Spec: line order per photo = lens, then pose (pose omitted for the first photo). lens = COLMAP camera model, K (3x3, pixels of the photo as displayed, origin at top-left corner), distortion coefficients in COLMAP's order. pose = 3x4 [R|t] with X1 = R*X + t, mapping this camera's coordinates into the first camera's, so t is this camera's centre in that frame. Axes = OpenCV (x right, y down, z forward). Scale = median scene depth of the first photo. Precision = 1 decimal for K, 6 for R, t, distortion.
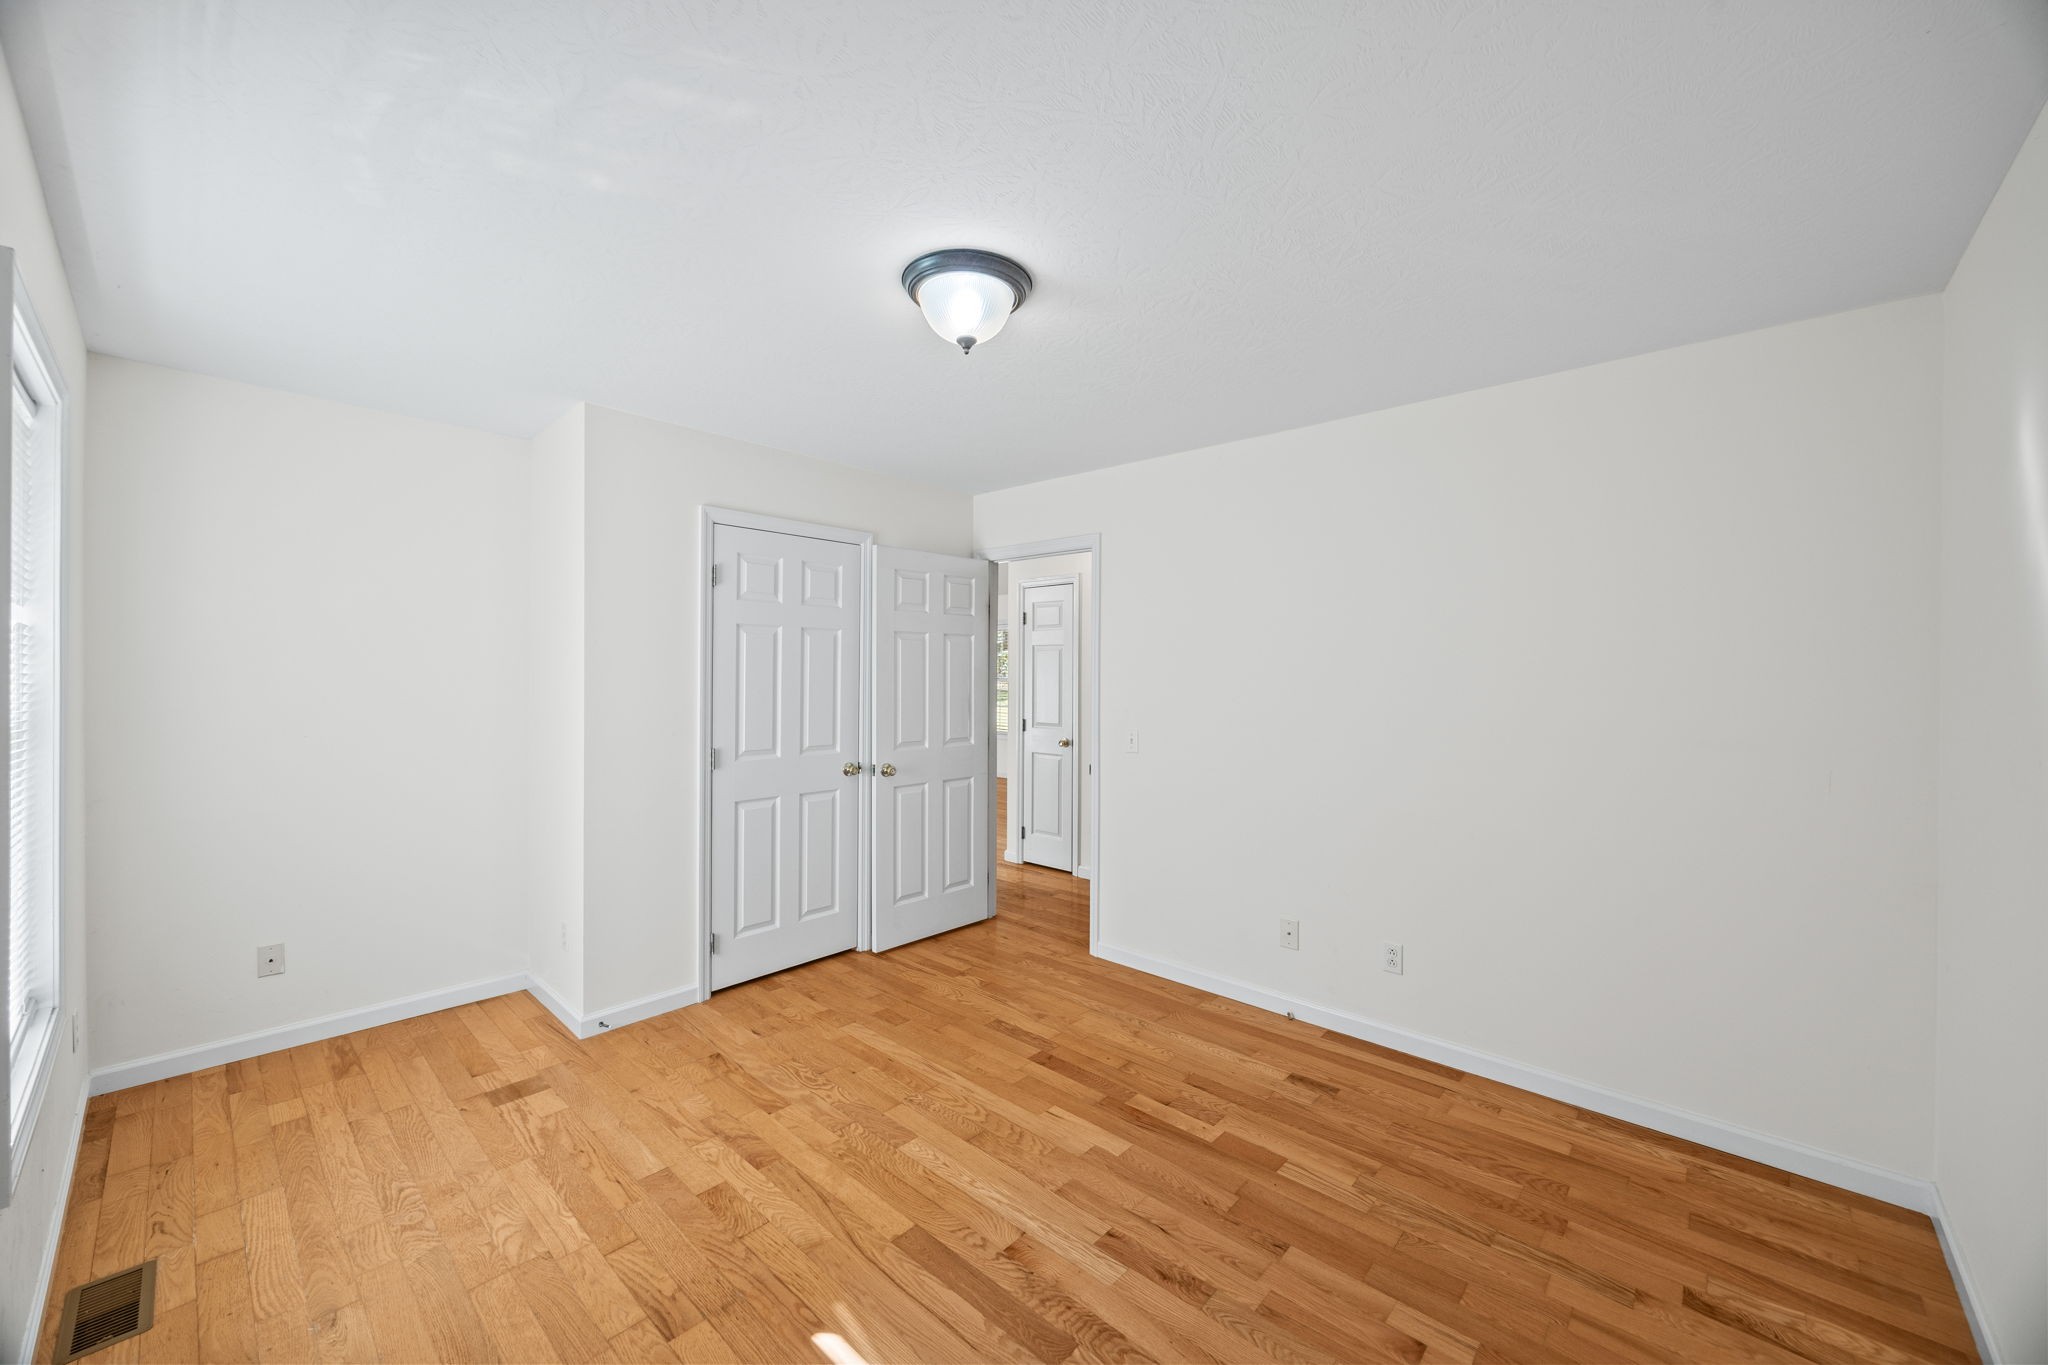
lens RADIAL K [[786.2, 0, 1010.2], [0, 786.2, 676.5], [0, 0, 1]] dist [-0.002779, -0.000162]
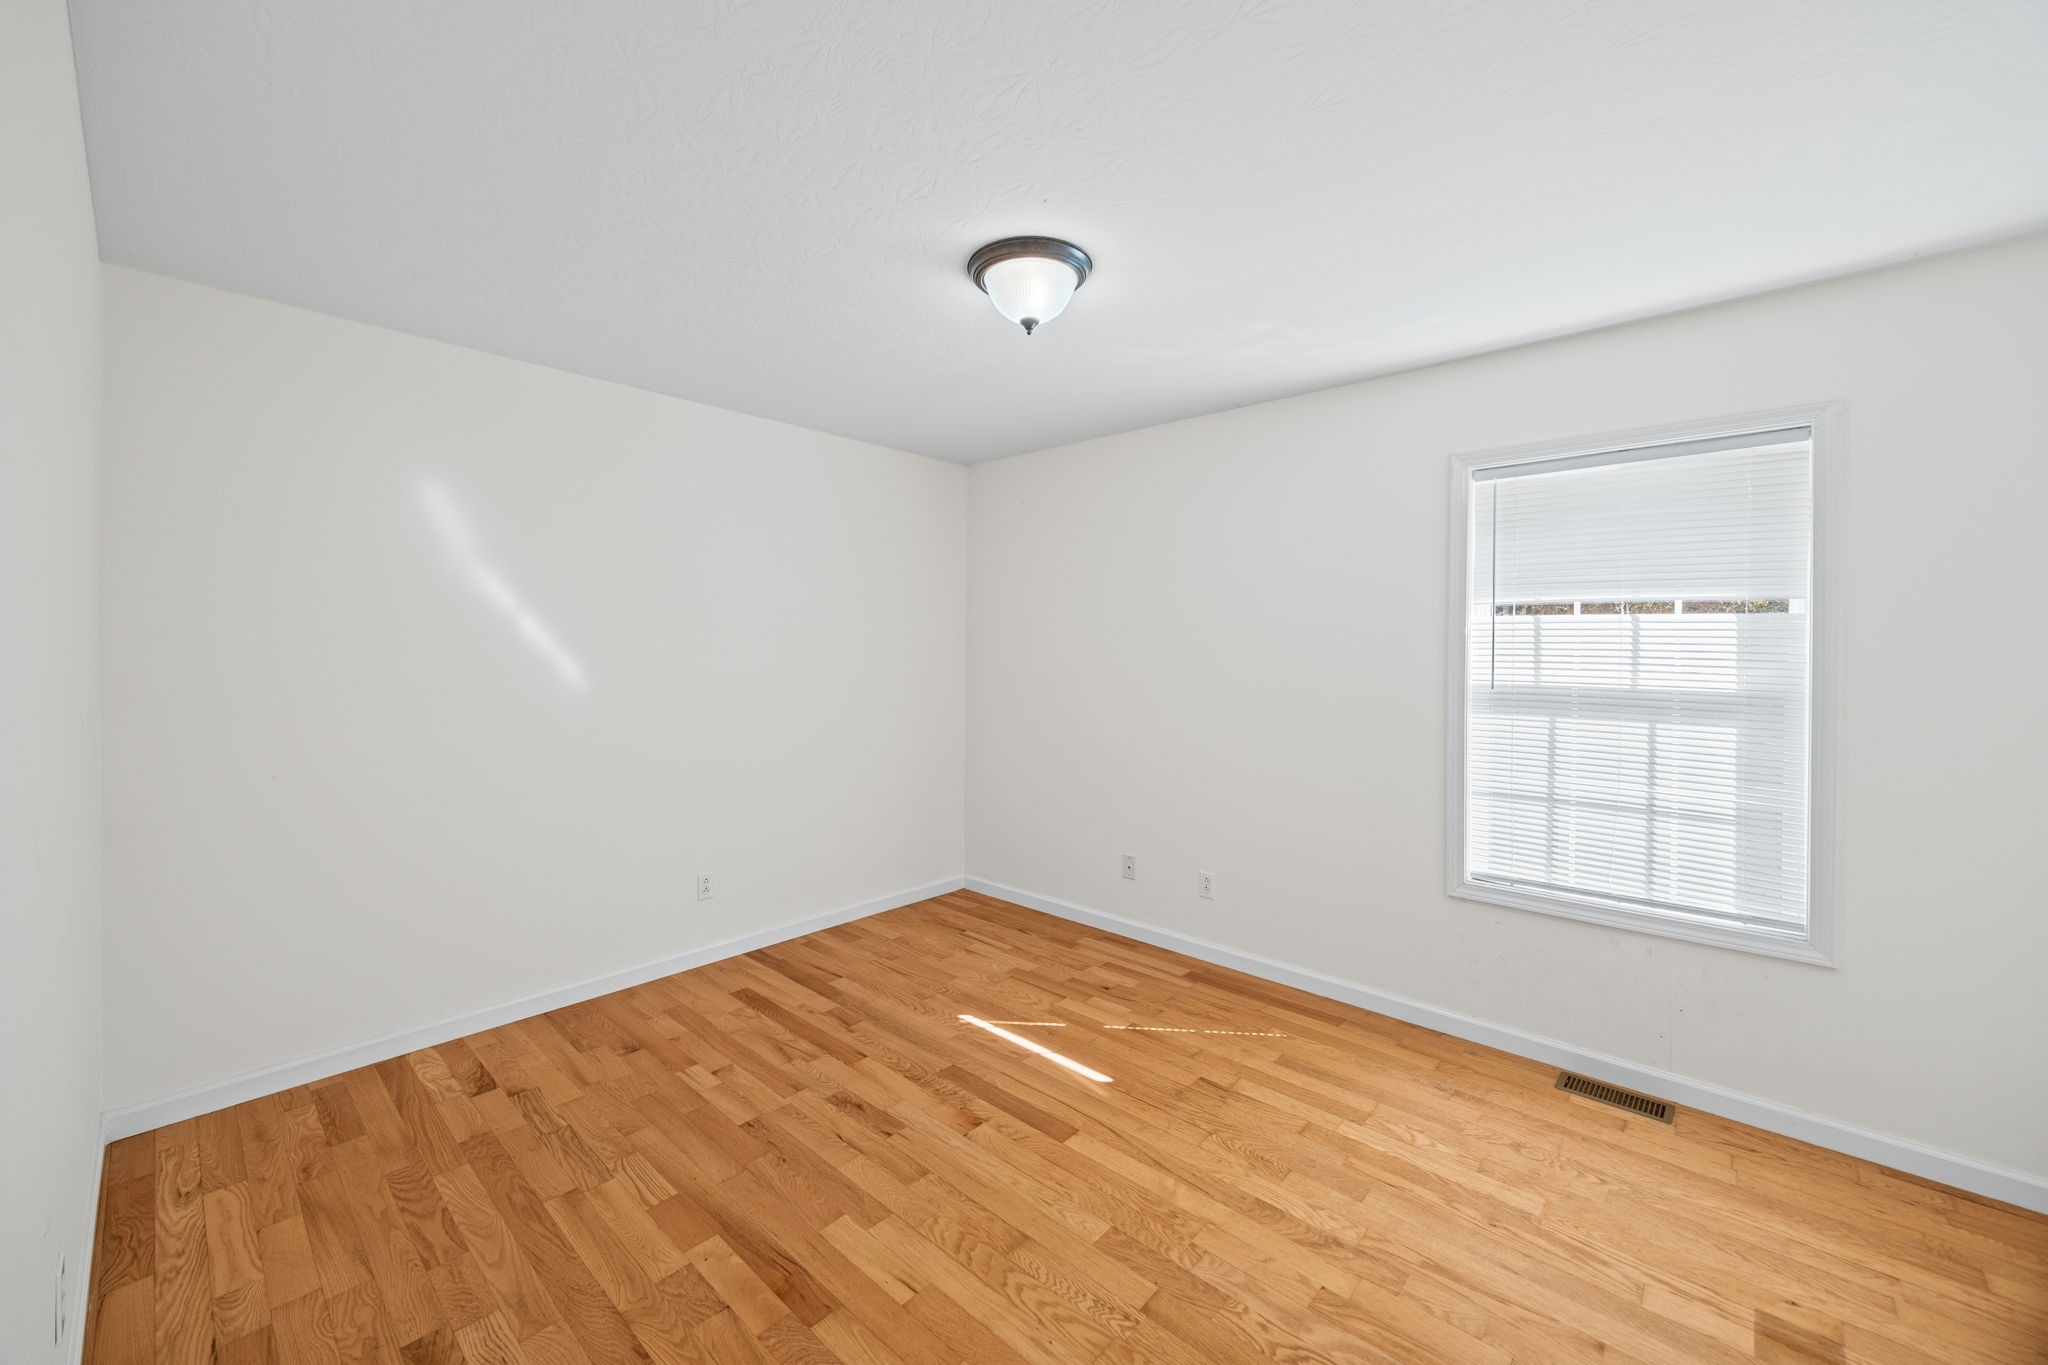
lens RADIAL K [[802.9, 0, 1020.4], [0, 802.9, 645.9], [0, 0, 1]] dist [-0.001176, -0.000042]
pose [[-0.999478, -0.012053, -0.029973, -0.017716], [-0.012139, 0.999923, 0.002698, -0.001513], [0.029938, 0.003061, -0.999547, 1.979921]]
